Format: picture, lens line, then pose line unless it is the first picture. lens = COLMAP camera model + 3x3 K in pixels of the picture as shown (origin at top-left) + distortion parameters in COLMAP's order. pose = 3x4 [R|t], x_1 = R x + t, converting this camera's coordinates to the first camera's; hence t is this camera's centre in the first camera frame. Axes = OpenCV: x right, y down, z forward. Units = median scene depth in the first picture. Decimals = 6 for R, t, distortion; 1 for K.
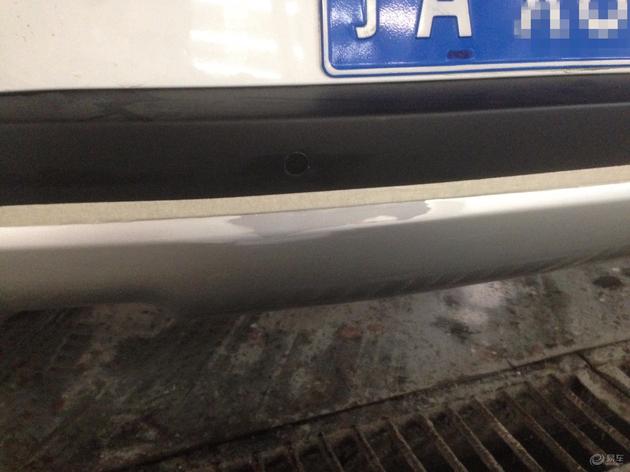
lens RADIAL K [[572.5, 0, 315.9], [0, 572.5, 243.0], [0, 0, 1]] dist [0.149736, -0.235220]
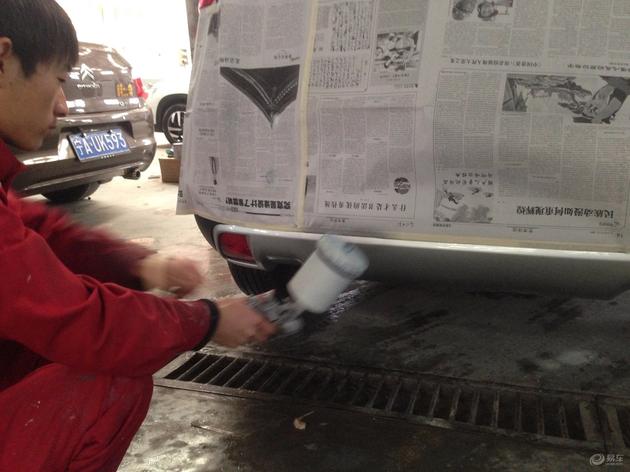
lens RADIAL K [[572.5, 0, 315.9], [0, 572.5, 243.0], [0, 0, 1]] dist [0.149736, -0.235220]
pose [[0.768929, 0.109348, -0.629913, 0.868319], [-0.236132, 0.964174, -0.120870, 0.179531], [0.594129, 0.241683, 0.767202, -0.689591]]
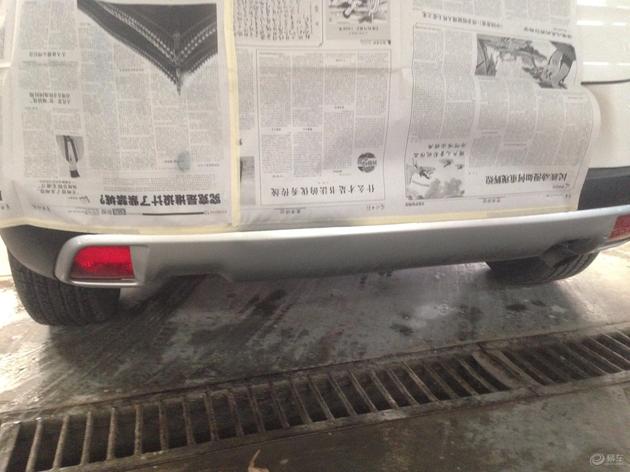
lens RADIAL K [[572.5, 0, 315.9], [0, 572.5, 243.0], [0, 0, 1]] dist [0.149736, -0.235220]
pose [[0.996958, 0.005677, -0.077730, 0.146345], [-0.016388, 0.990316, -0.137859, 0.157363], [0.076195, 0.138713, 0.987397, -0.683645]]
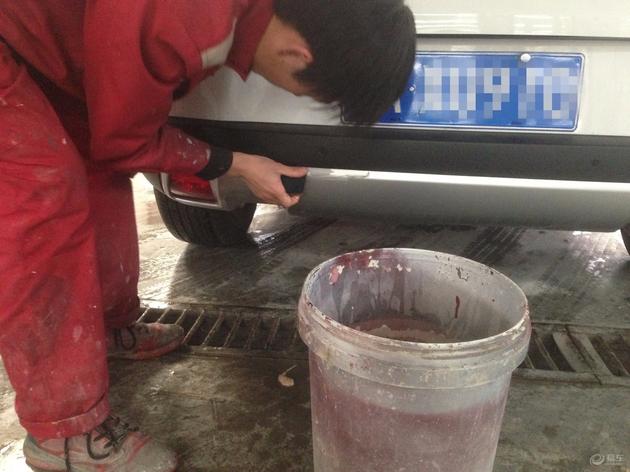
lens RADIAL K [[572.5, 0, 315.9], [0, 572.5, 243.0], [0, 0, 1]] dist [0.149736, -0.235220]
pose [[0.895895, 0.148162, -0.418832, 0.519178], [-0.190184, 0.979903, -0.060168, 0.213451], [0.401500, 0.133560, 0.906068, -0.681494]]
